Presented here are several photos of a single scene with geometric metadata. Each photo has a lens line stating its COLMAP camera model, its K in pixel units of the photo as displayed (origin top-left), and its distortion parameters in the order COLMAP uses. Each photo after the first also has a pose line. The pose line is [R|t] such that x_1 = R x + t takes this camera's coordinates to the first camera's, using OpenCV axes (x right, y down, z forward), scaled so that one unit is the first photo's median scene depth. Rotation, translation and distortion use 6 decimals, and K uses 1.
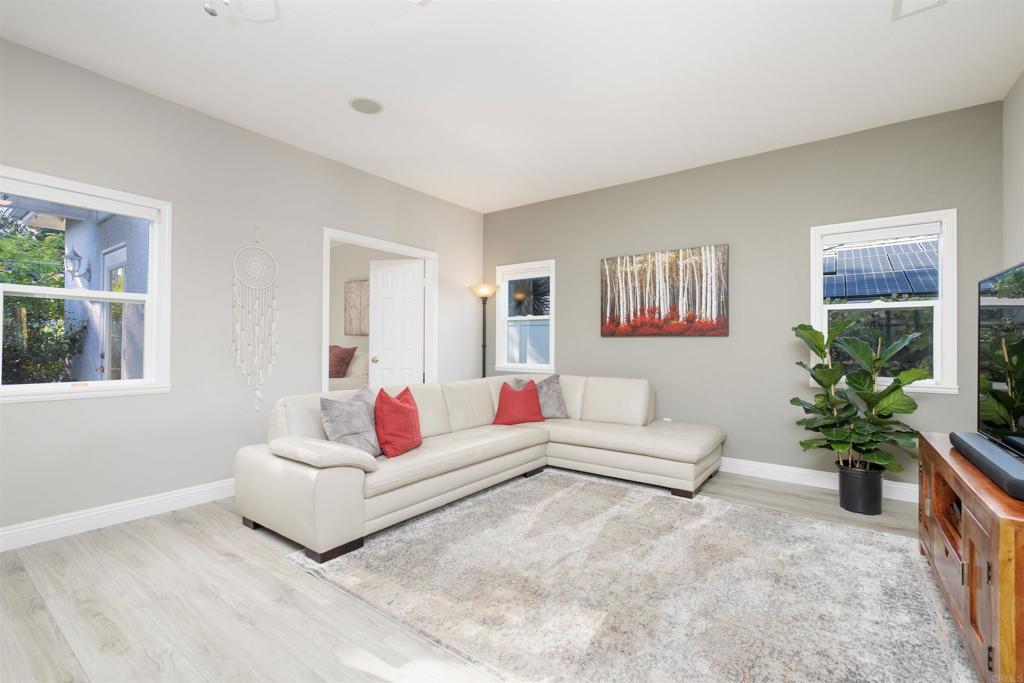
lens RADIAL K [[447.4, 0, 519.0], [0, 447.4, 340.2], [0, 0, 1]] dist [-0.012616, -0.000220]
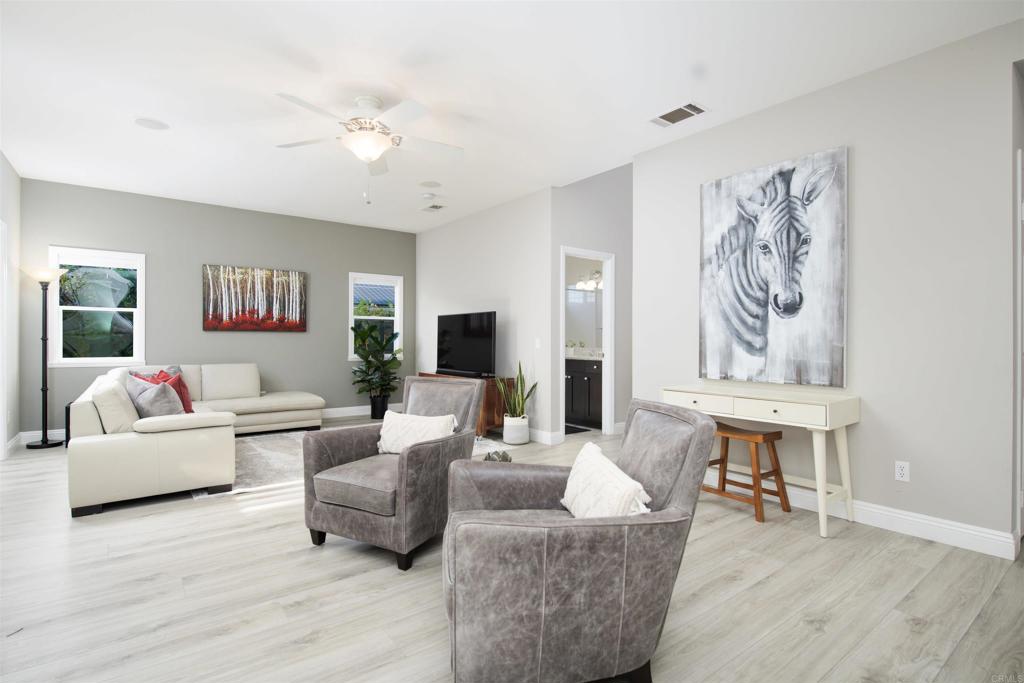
lens RADIAL K [[511.5, 0, 514.5], [0, 511.5, 340.6], [0, 0, 1]] dist [0.000468, 0.000052]
pose [[0.287902, -0.004691, 0.957648, -0.929037], [-0.014992, 0.999843, 0.009405, -0.006666], [-0.957542, -0.017065, 0.287787, -0.184645]]
